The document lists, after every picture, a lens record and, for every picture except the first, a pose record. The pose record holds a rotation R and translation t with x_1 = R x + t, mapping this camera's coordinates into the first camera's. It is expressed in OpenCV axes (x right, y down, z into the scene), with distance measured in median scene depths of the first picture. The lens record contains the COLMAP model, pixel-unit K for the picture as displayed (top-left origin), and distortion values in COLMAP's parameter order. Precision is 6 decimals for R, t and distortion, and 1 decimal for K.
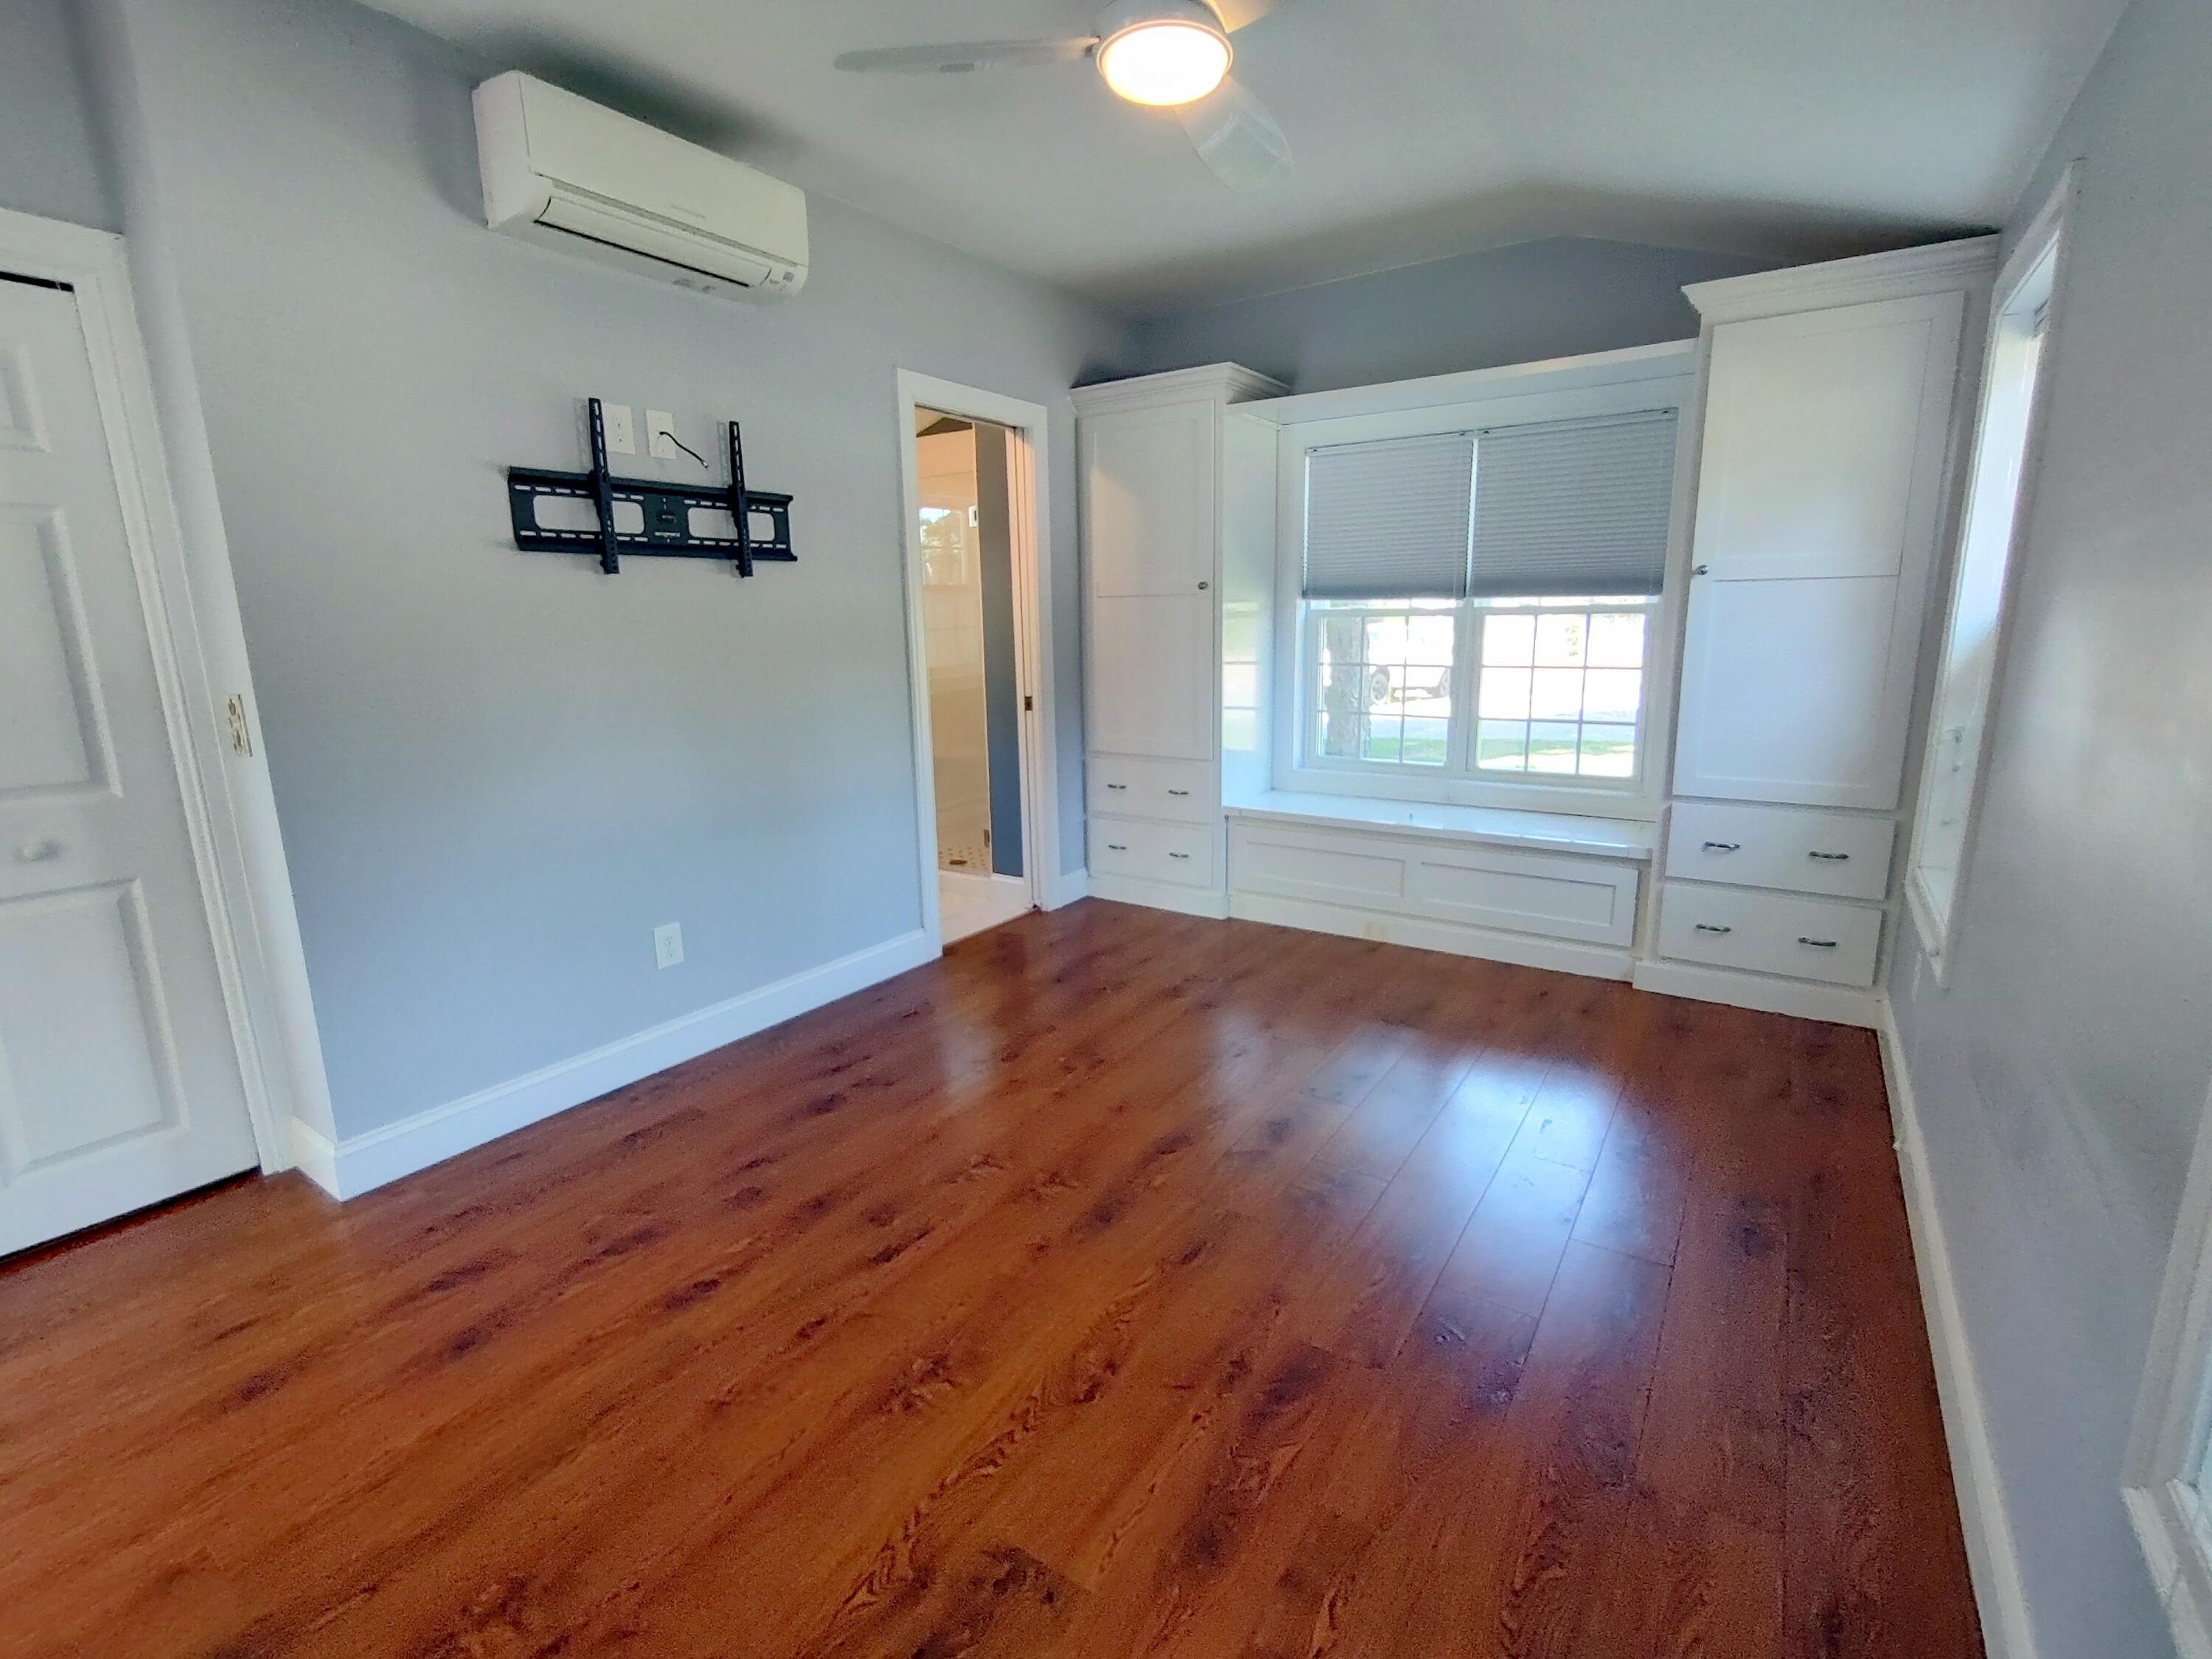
lens RADIAL K [[1010.6, 0, 1106.0], [0, 1010.6, 829.5], [0, 0, 1]] dist [-0.001796, -0.000053]
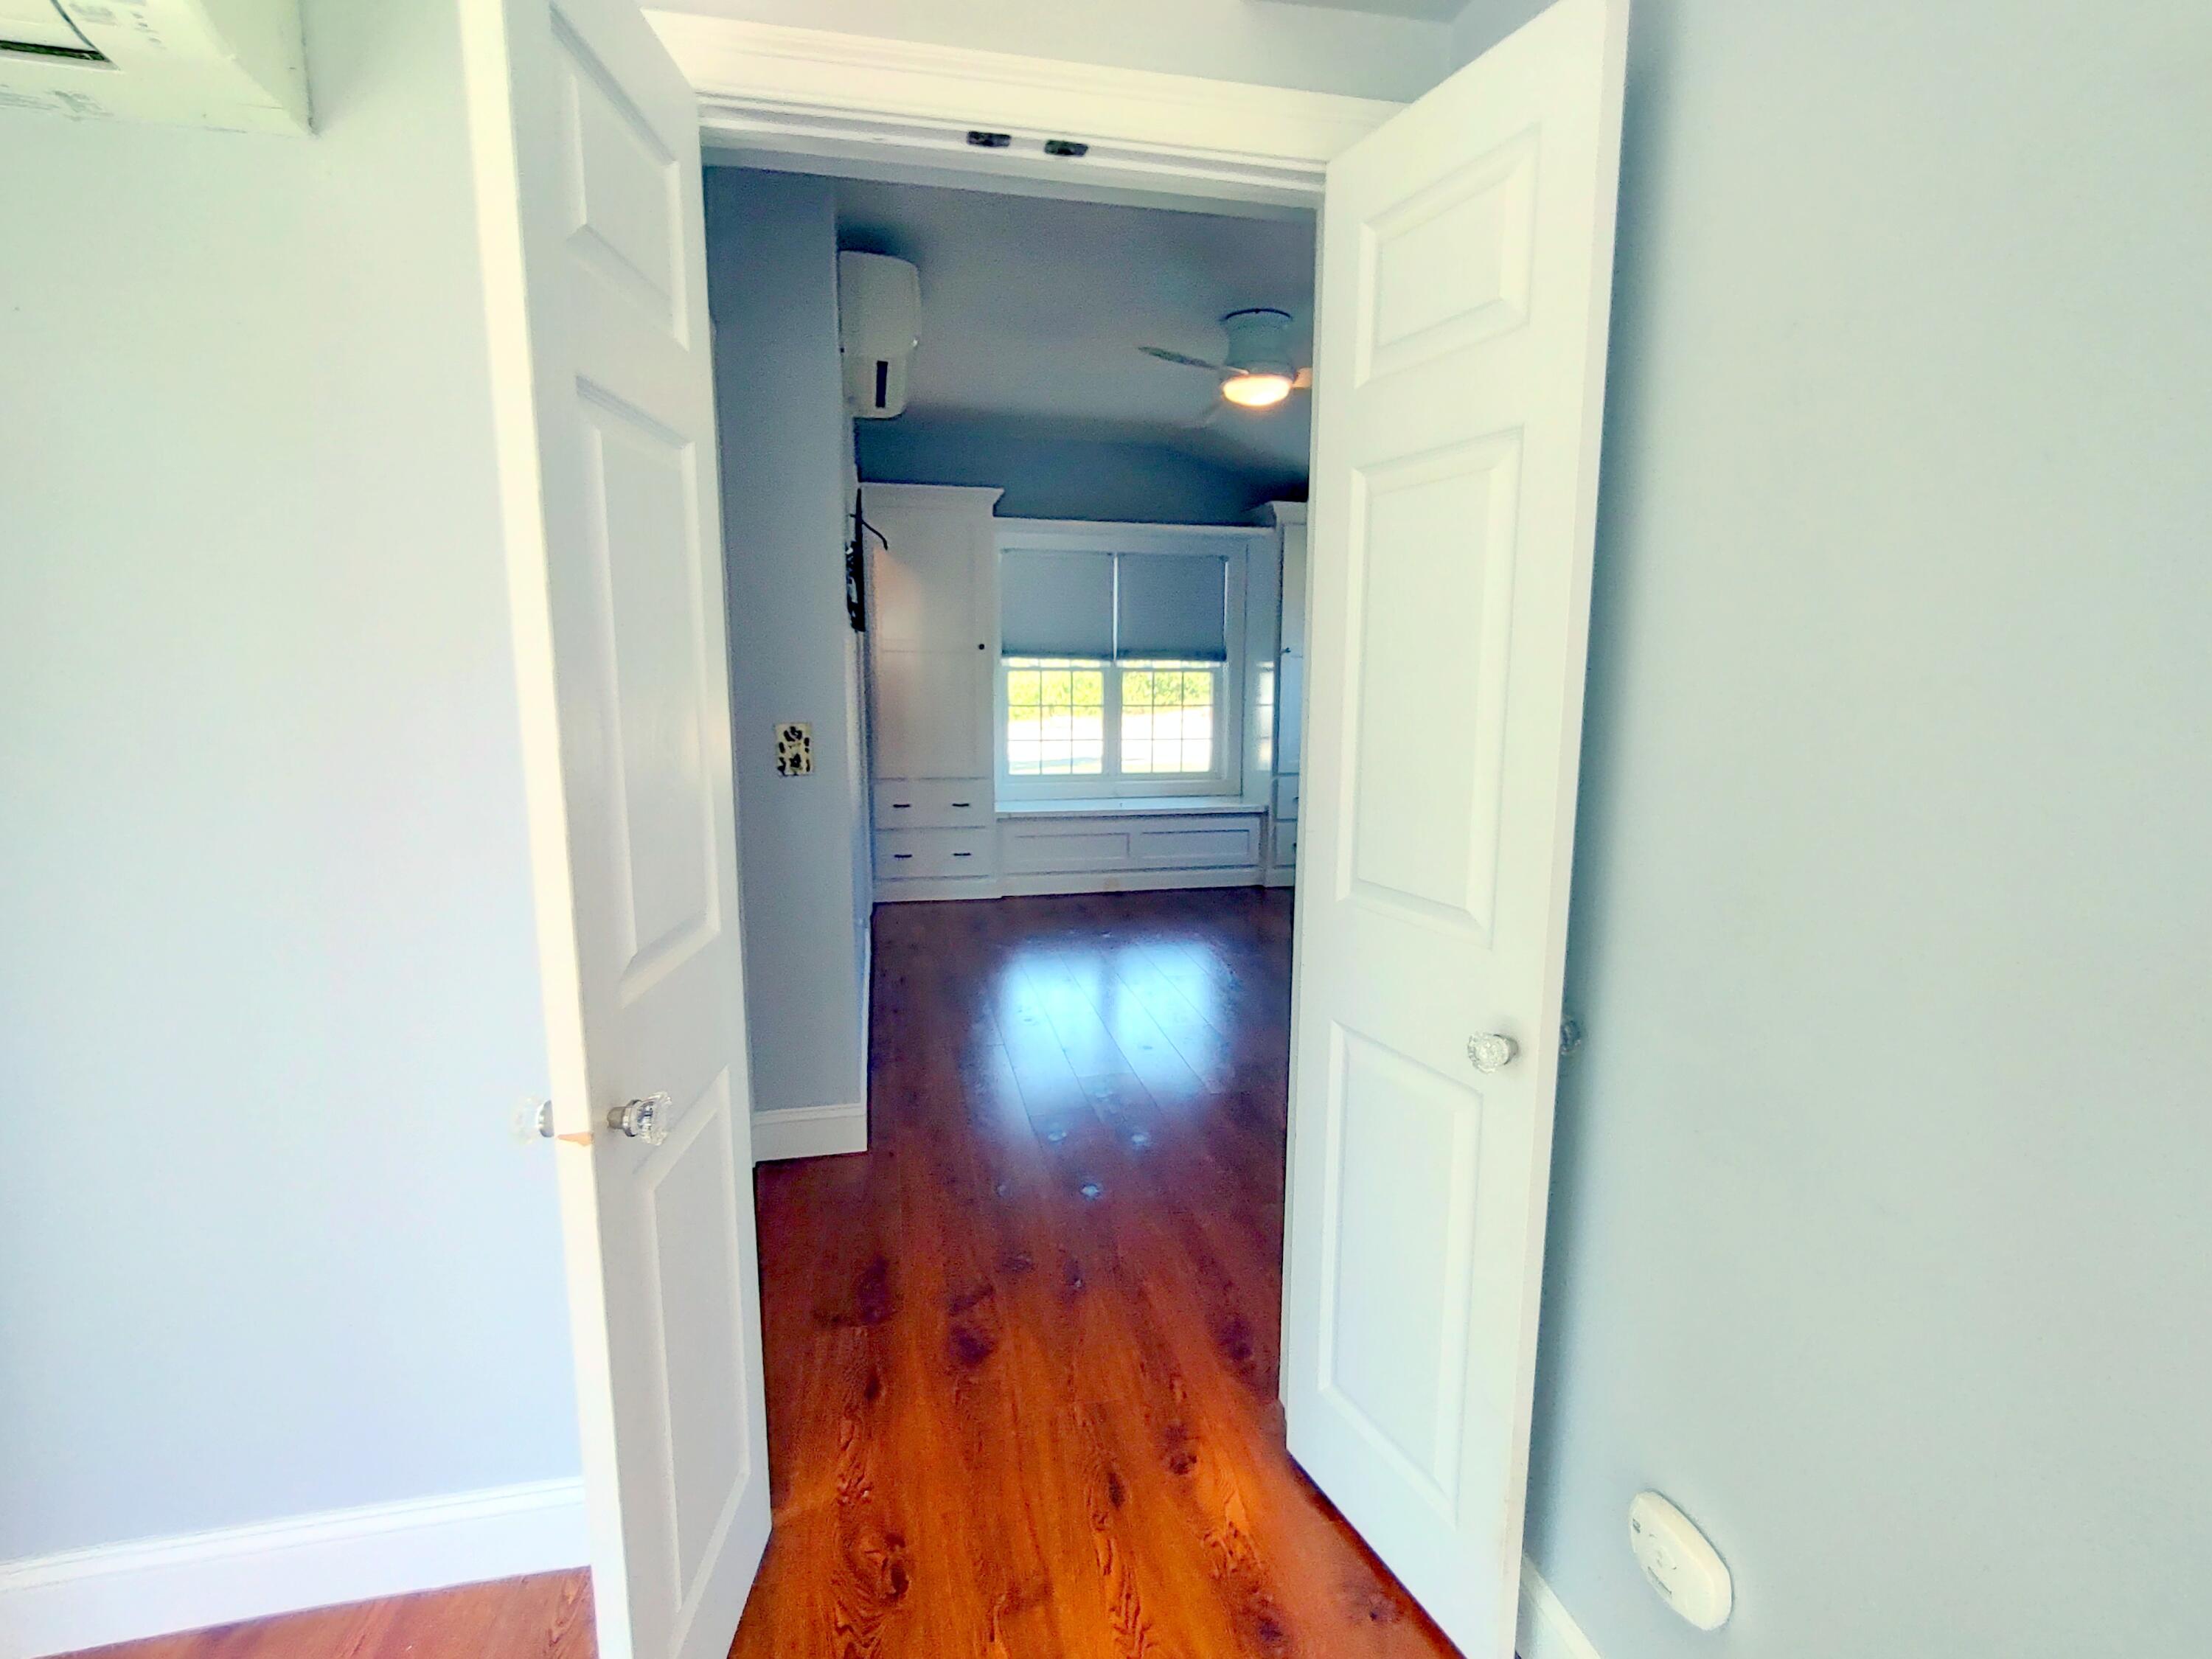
lens RADIAL K [[1022.4, 0, 1105.8], [0, 1022.4, 820.4], [0, 0, 1]] dist [-0.004626, -0.000690]
pose [[0.695645, -0.087754, 0.713006, -1.116509], [0.133319, 0.991040, -0.008100, 0.026652], [-0.705907, 0.100692, 0.701111, -0.054195]]
